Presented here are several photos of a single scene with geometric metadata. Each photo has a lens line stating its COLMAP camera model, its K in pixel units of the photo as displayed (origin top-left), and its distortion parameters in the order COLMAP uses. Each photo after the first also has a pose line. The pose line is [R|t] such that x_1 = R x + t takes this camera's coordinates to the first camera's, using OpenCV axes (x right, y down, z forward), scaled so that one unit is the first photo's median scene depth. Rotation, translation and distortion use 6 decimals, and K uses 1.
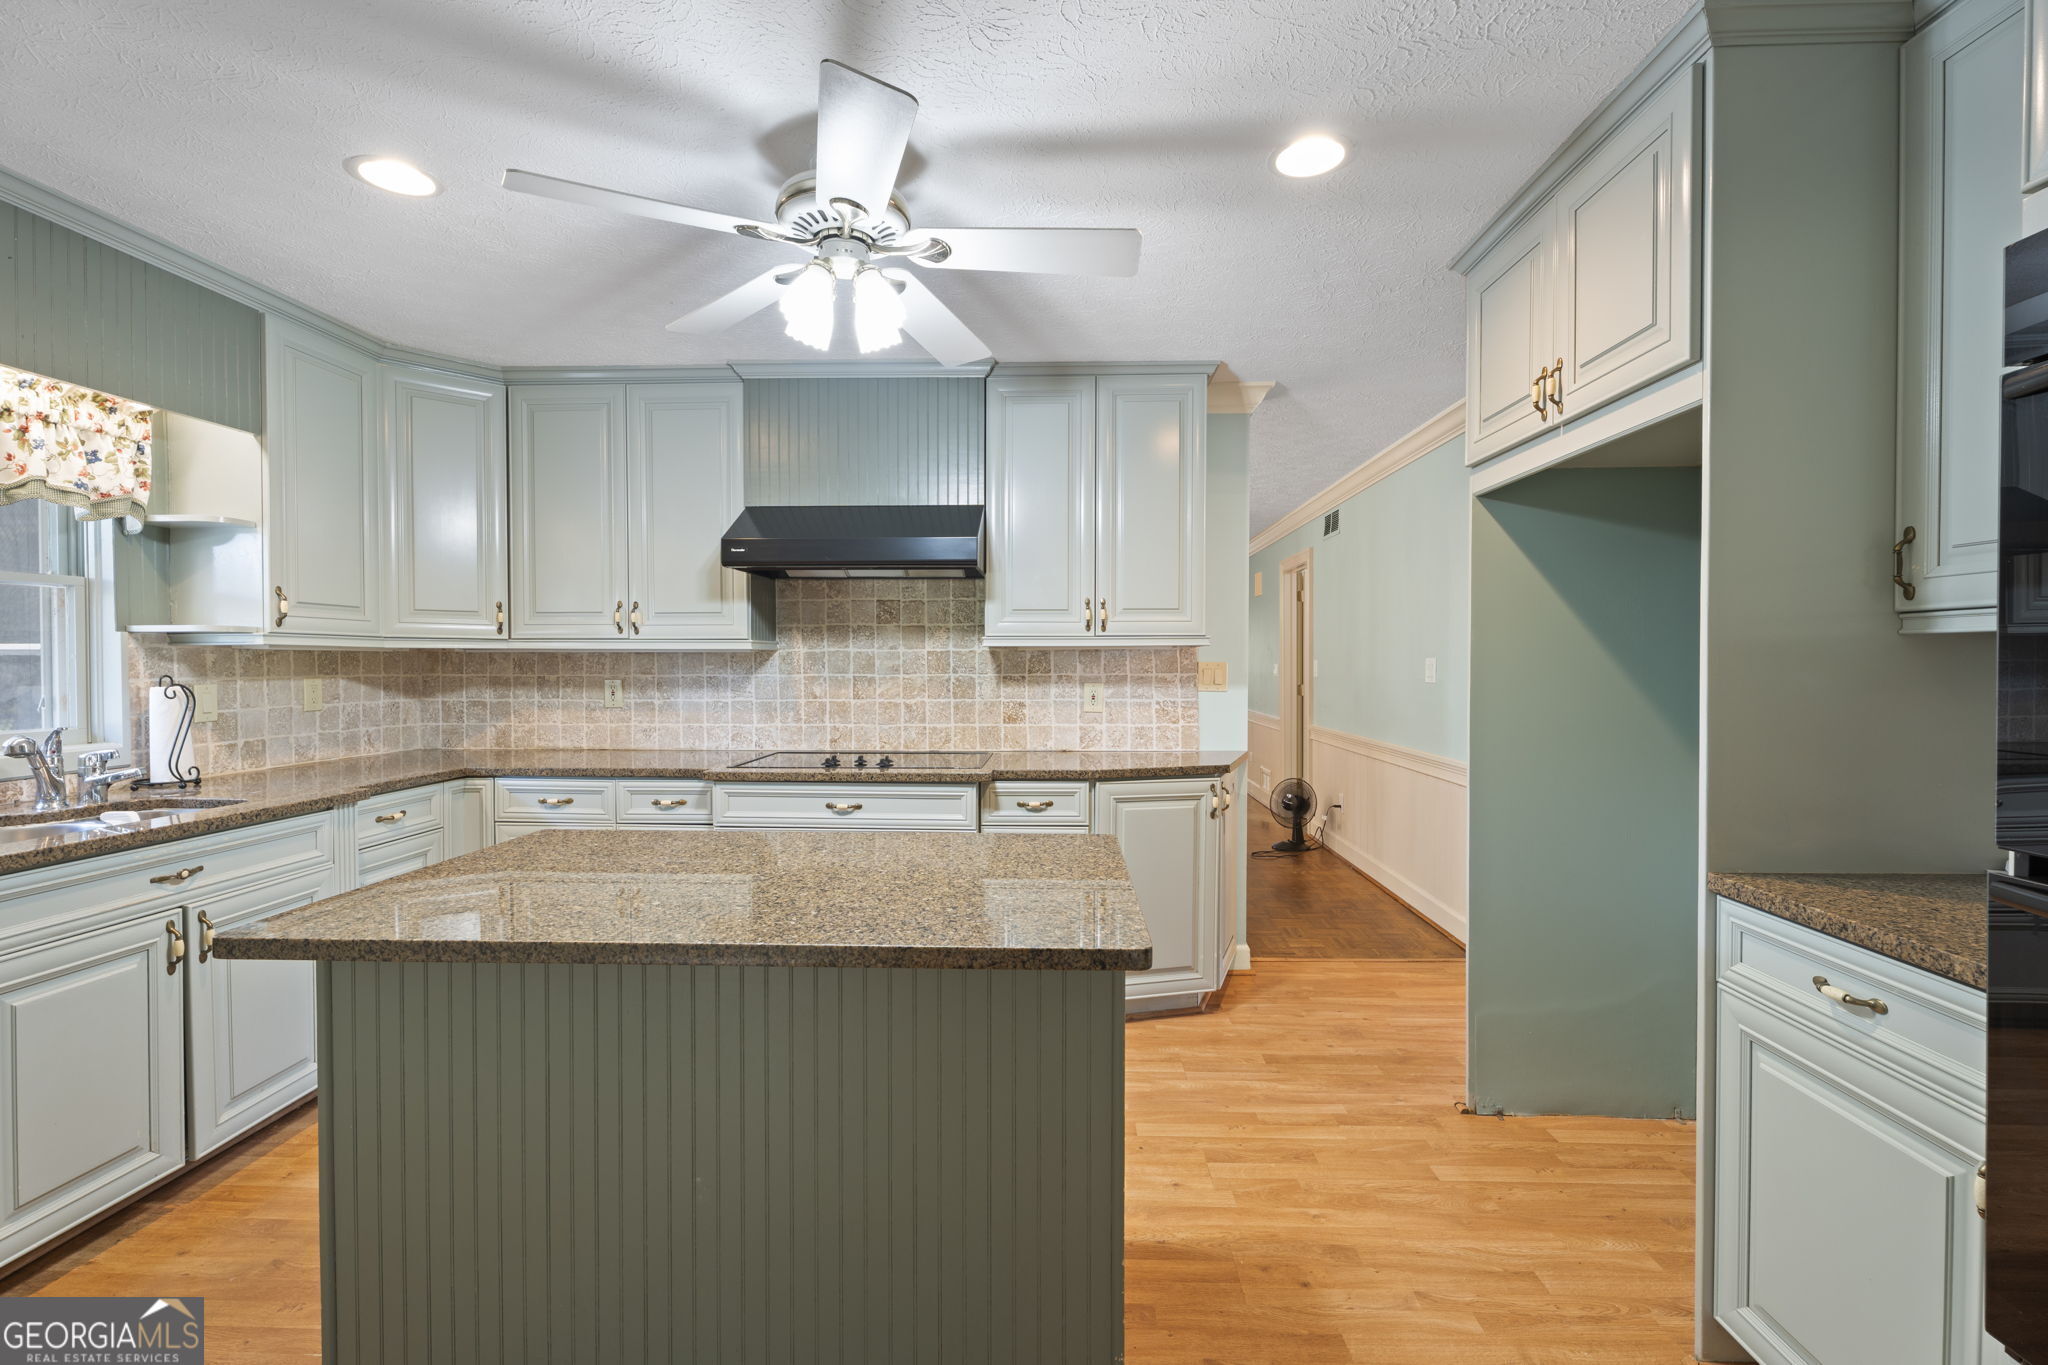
lens RADIAL K [[919.2, 0, 1035.9], [0, 919.2, 676.4], [0, 0, 1]] dist [0.002435, -0.000041]
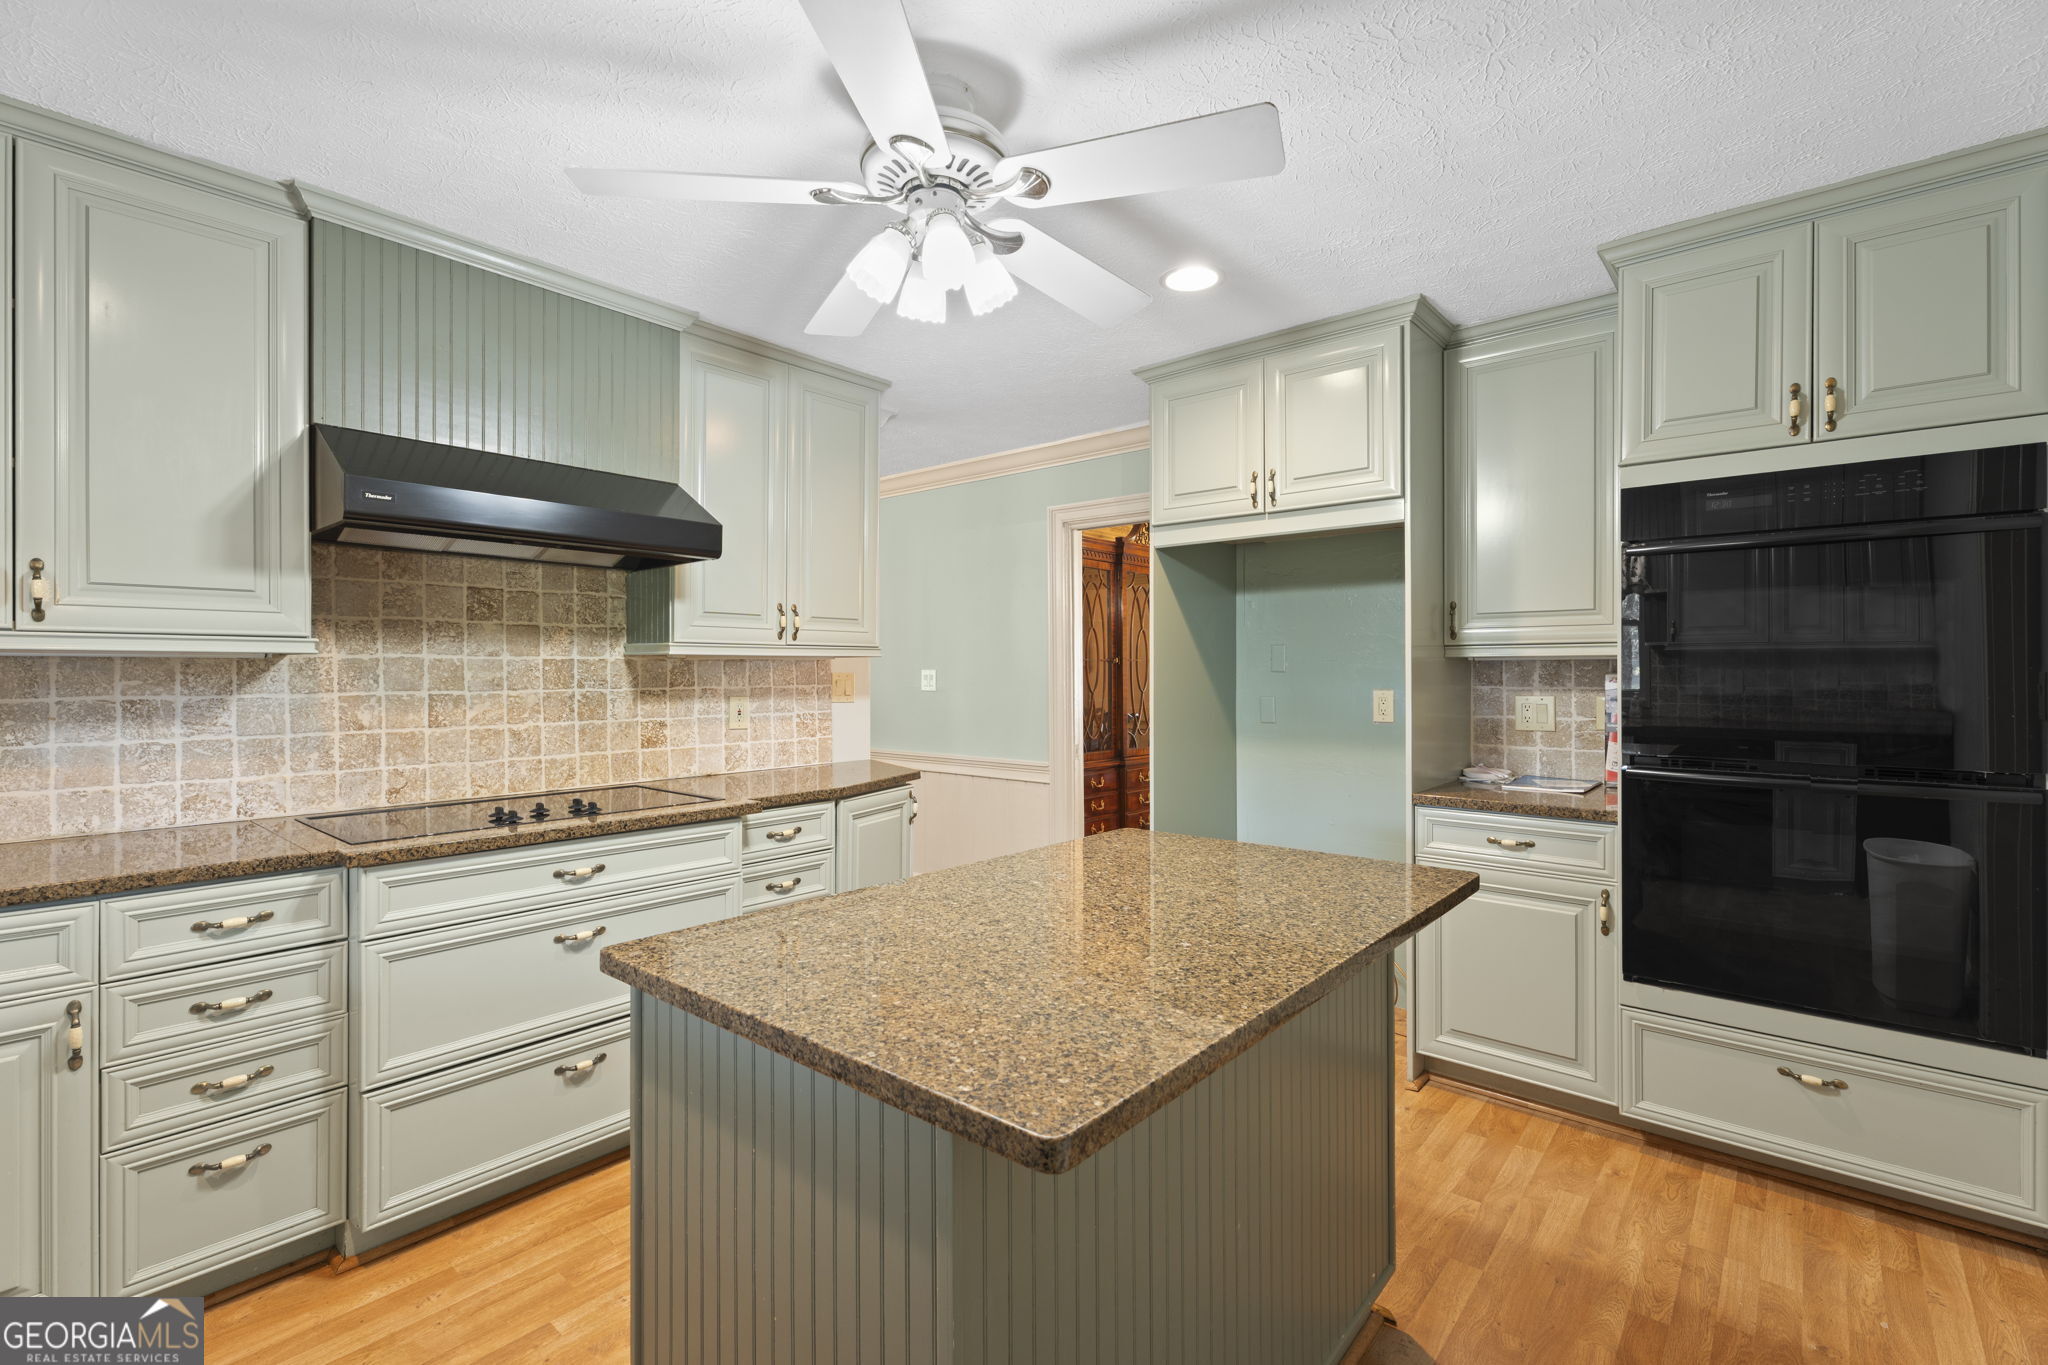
lens RADIAL K [[919.2, 0, 1035.3], [0, 919.2, 671.2], [0, 0, 1]] dist [0.002435, -0.000041]
pose [[0.609508, -0.000078, 0.792780, -0.486793], [0.014690, 0.999829, -0.011196, -0.003455], [-0.792644, 0.018470, 0.609405, 0.228917]]
